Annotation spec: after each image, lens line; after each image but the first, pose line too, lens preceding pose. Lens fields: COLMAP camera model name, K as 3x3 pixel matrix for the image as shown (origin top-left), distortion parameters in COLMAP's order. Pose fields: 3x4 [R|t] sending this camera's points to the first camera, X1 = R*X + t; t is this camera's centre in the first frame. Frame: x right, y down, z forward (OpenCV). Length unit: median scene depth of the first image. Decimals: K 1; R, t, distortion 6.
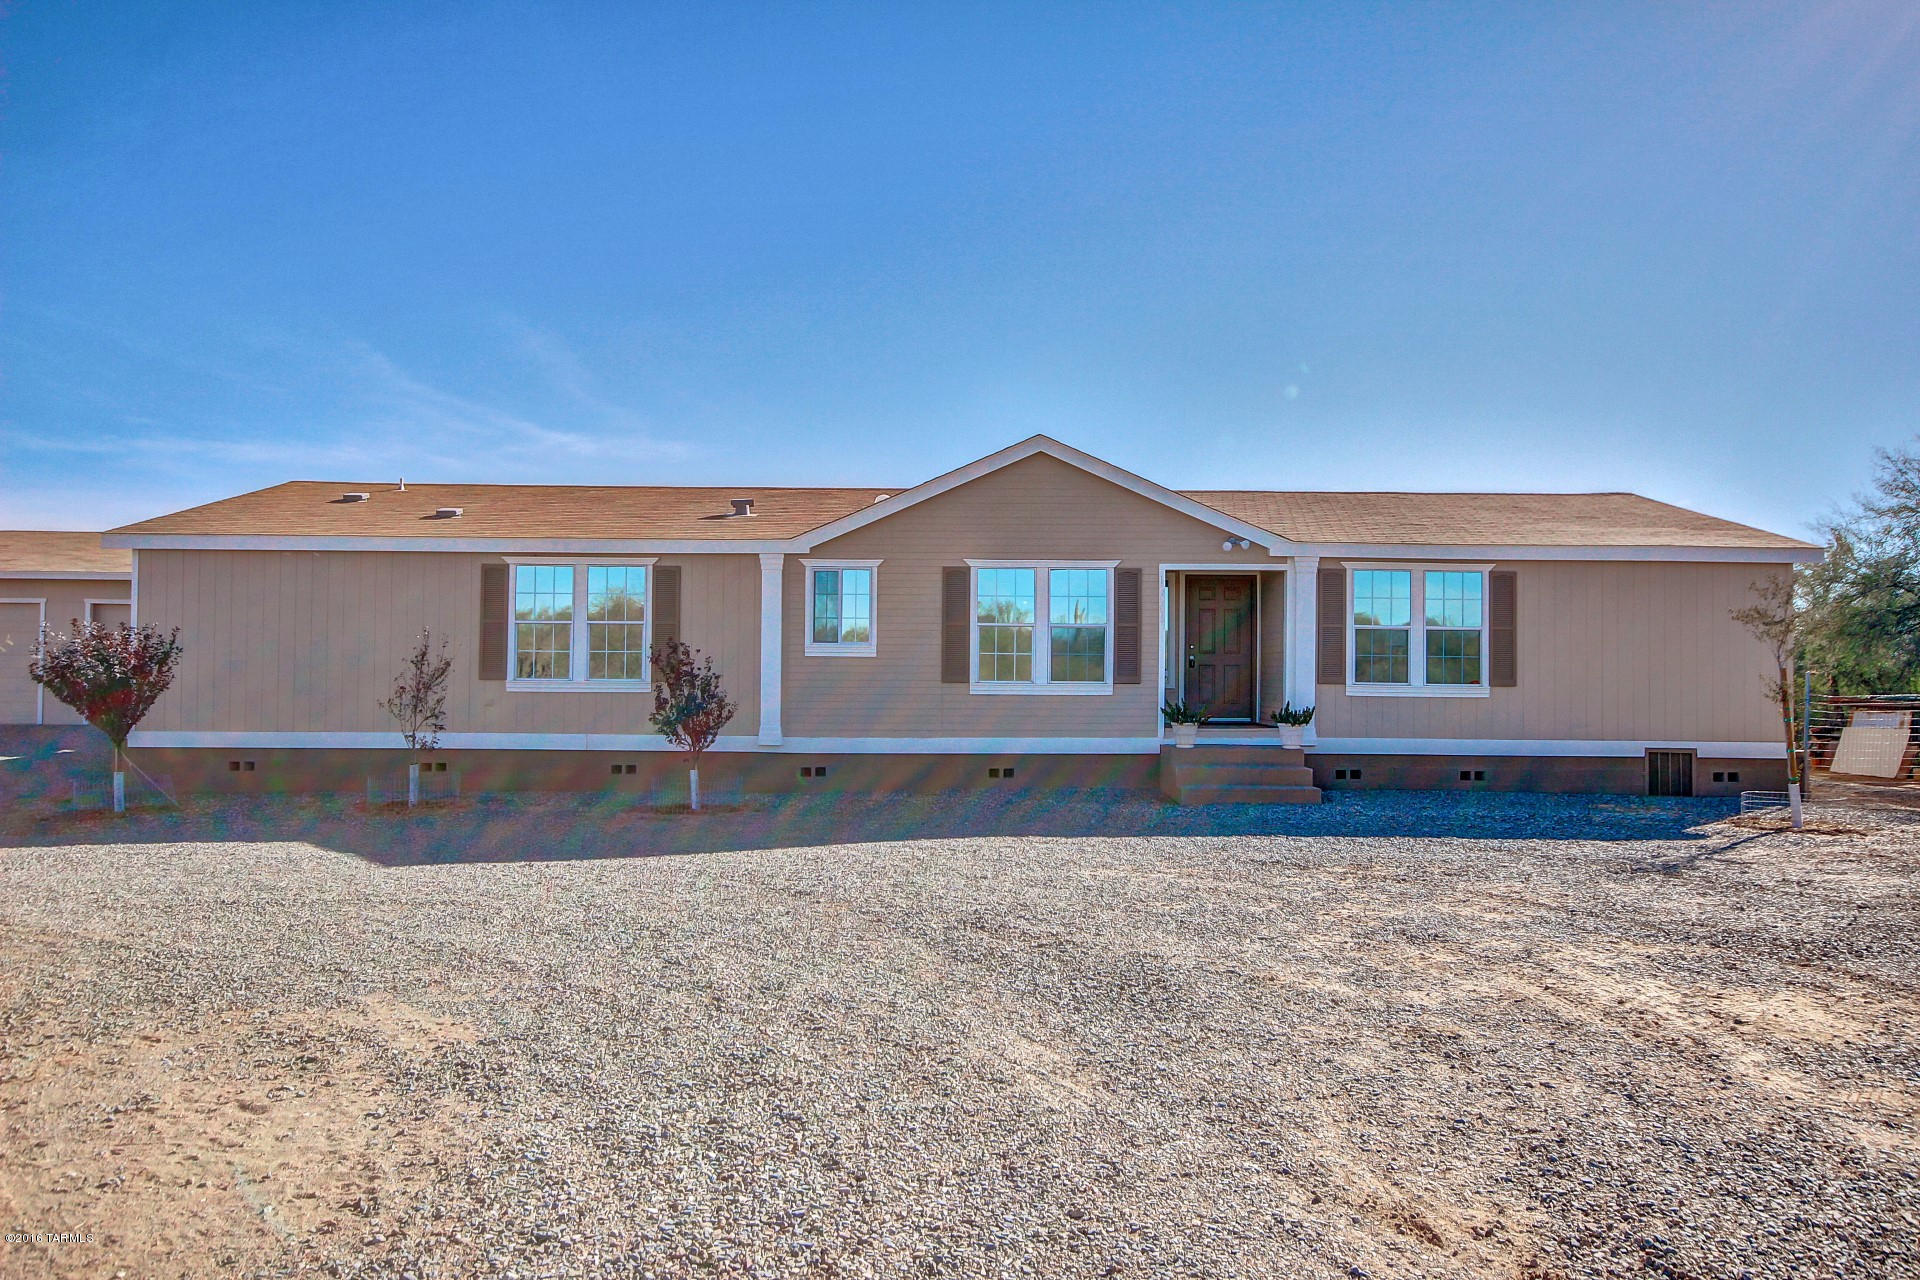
lens RADIAL K [[1323.1, 0, 956.8], [0, 1323.1, 644.9], [0, 0, 1]] dist [0.003226, -0.000117]
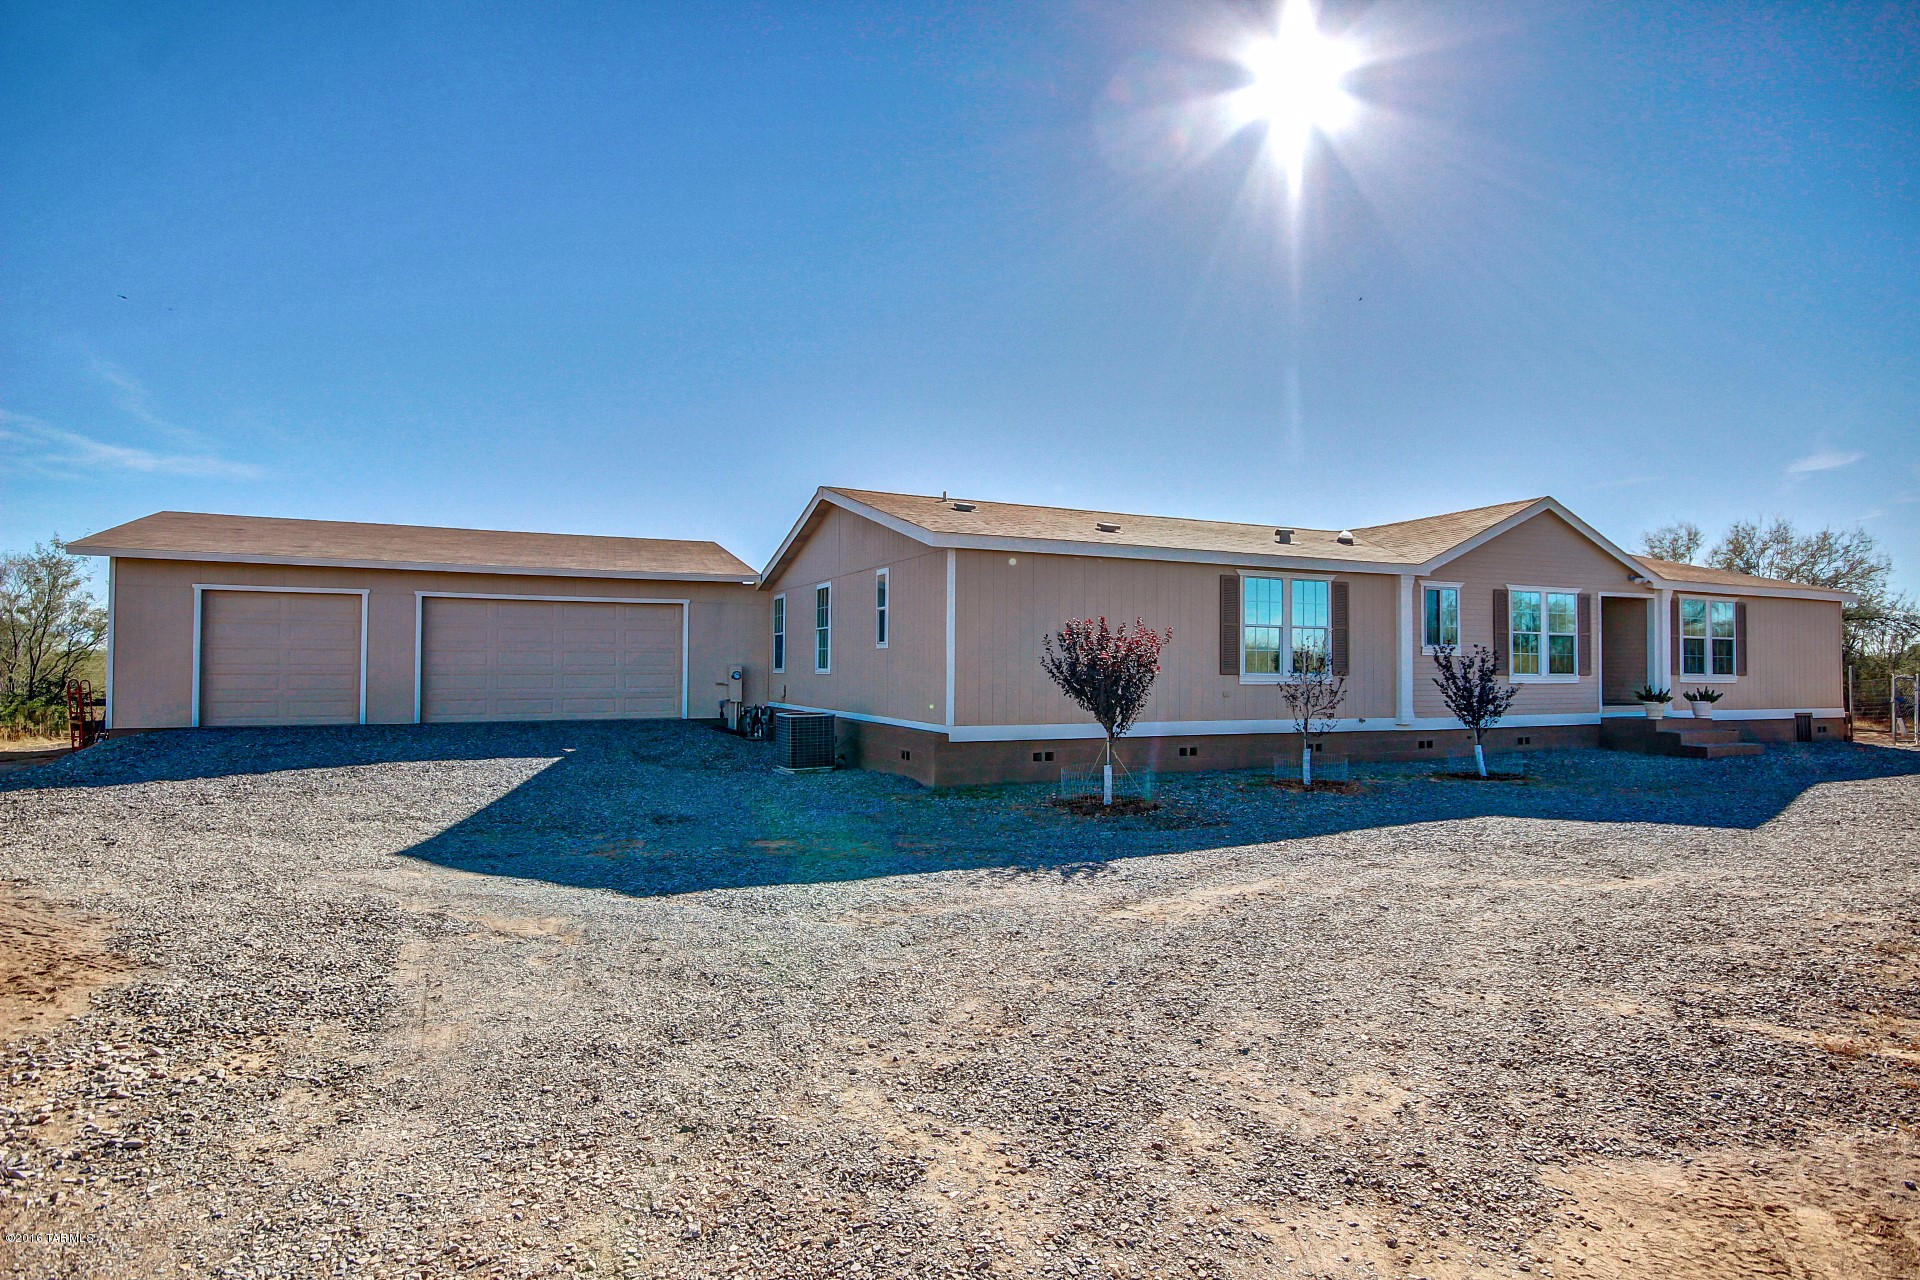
lens RADIAL K [[945.3, 0, 960.7], [0, 945.3, 647.1], [0, 0, 1]] dist [0.005427, 0.000923]
pose [[0.916140, 0.008426, 0.400770, -0.895470], [-0.007460, 0.999964, -0.003970, 0.008292], [-0.400789, 0.000648, 0.916170, 0.334386]]
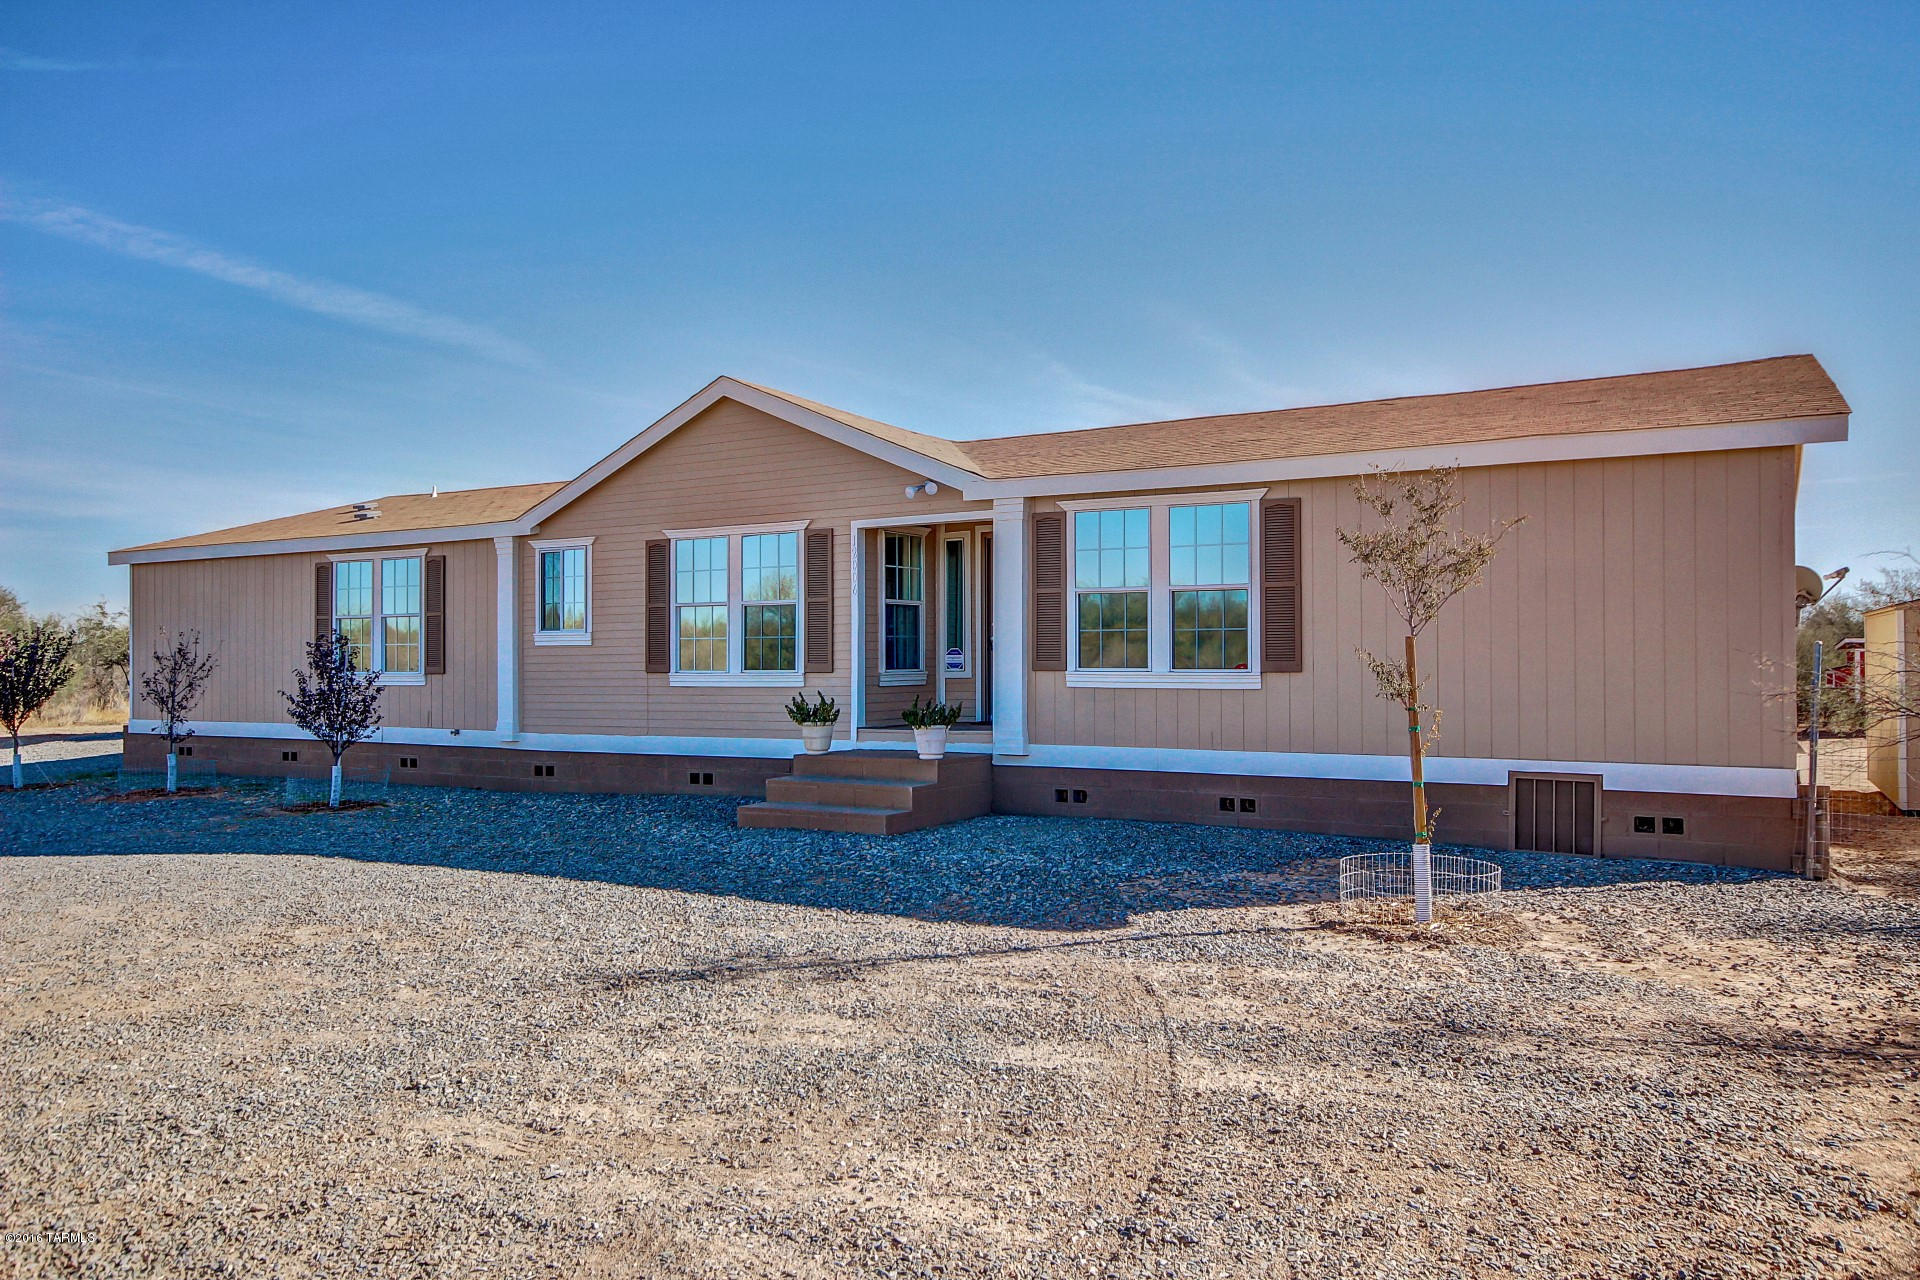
lens RADIAL K [[1323.1, 0, 953.2], [0, 1323.1, 648.0], [0, 0, 1]] dist [0.003226, -0.000117]
pose [[0.865770, -0.017041, -0.500152, 0.602589], [0.021642, 0.999760, 0.003398, 0.013379], [0.499974, -0.013766, 0.865931, 0.343353]]
